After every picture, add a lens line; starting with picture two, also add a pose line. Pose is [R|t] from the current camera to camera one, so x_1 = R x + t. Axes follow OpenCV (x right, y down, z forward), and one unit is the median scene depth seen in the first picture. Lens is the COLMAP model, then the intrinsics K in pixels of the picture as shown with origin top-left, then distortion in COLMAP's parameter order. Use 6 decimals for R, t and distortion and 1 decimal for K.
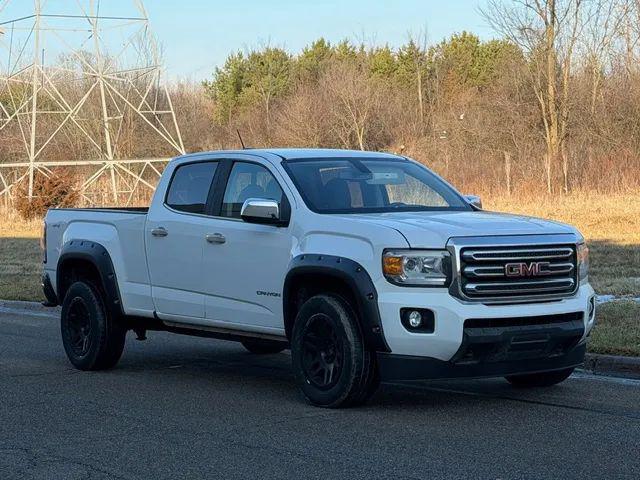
lens RADIAL K [[1544.6, 0, 320.0], [0, 1544.6, 240.0], [0, 0, 1]] dist [0.108313, -0.321141]
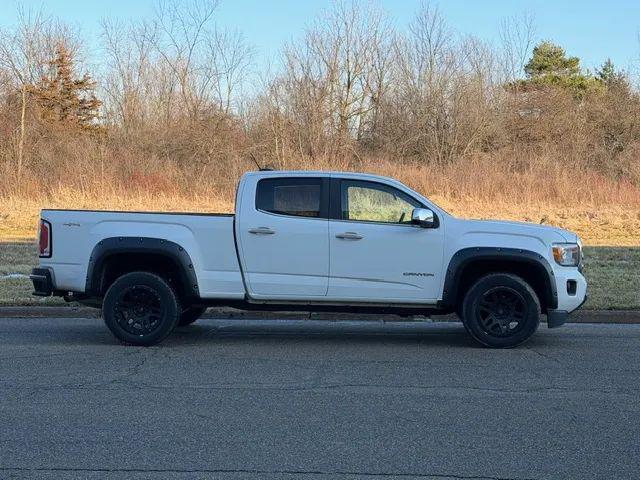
lens RADIAL K [[1026.8, 0, 320.0], [0, 1026.8, 240.0], [0, 0, 1]] dist [0.128676, 0.001803]
pose [[0.609998, -0.000491, 0.792403, -0.846290], [-0.000389, 1.000000, 0.000920, 0.001491], [-0.792403, -0.000870, 0.609997, 0.495868]]
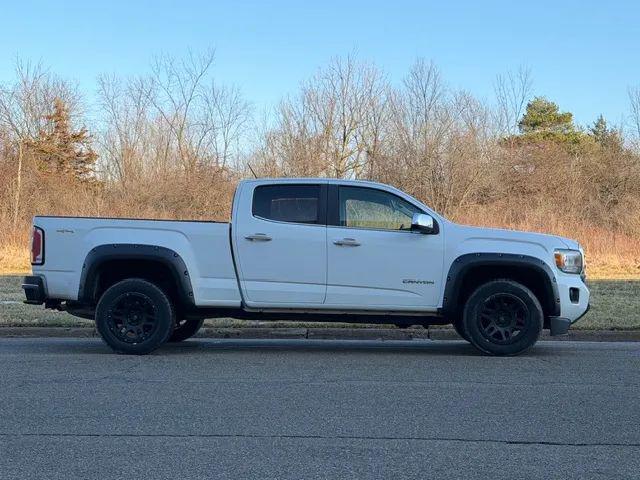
lens RADIAL K [[1026.8, 0, 320.0], [0, 1026.8, 240.0], [0, 0, 1]] dist [0.128676, 0.001803]
pose [[0.606395, 0.047694, 0.793732, -0.833703], [-0.001079, 0.998248, -0.059158, 0.052286], [-0.795163, 0.035016, 0.605384, 0.508392]]
